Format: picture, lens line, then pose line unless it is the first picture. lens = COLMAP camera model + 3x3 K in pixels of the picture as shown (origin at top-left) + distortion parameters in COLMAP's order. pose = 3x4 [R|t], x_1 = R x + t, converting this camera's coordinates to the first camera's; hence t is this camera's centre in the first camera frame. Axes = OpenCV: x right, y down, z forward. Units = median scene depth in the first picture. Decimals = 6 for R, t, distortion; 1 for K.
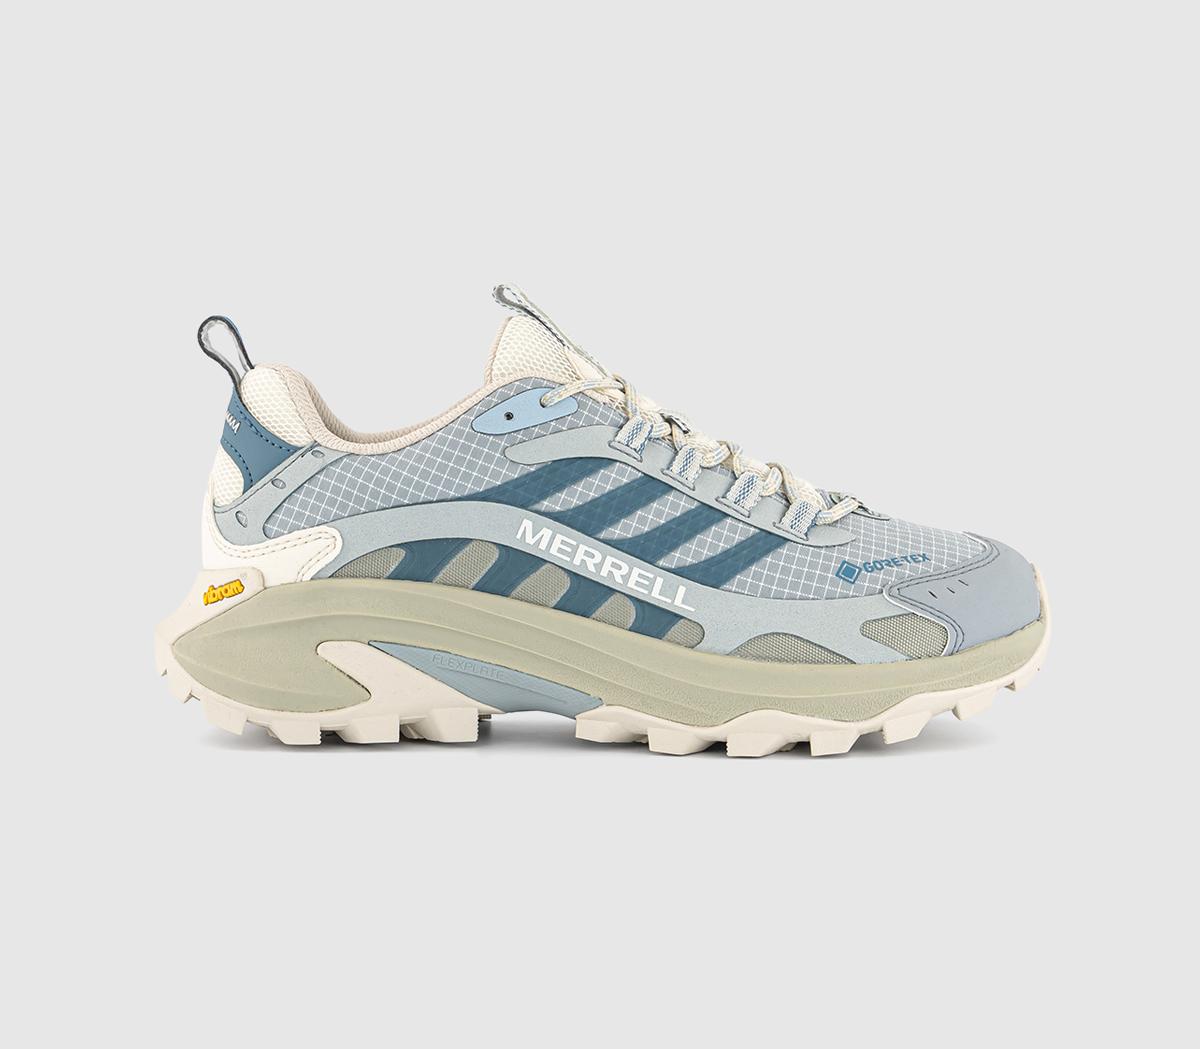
lens RADIAL K [[1871.5, 0, 600.0], [0, 1871.5, 524.5], [0, 0, 1]] dist [0.001617, -0.028665]
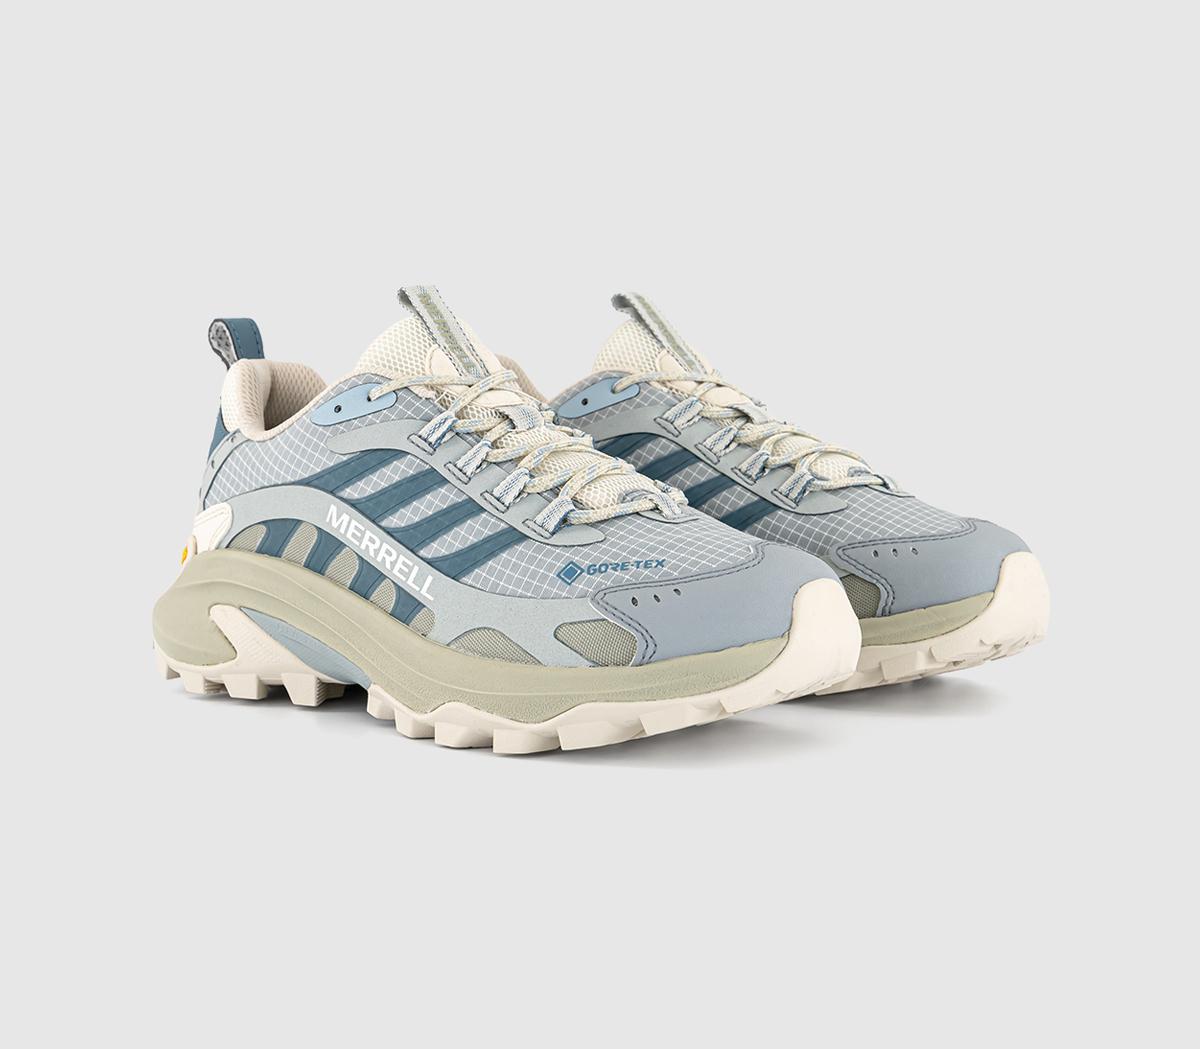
lens RADIAL K [[1871.5, 0, 600.0], [0, 1871.5, 524.5], [0, 0, 1]] dist [0.001617, -0.028665]
pose [[0.825692, 0.051616, -0.561755, 0.687817], [-0.046605, 0.998643, 0.023257, -0.023403], [0.562193, 0.006977, 0.826977, 0.191192]]
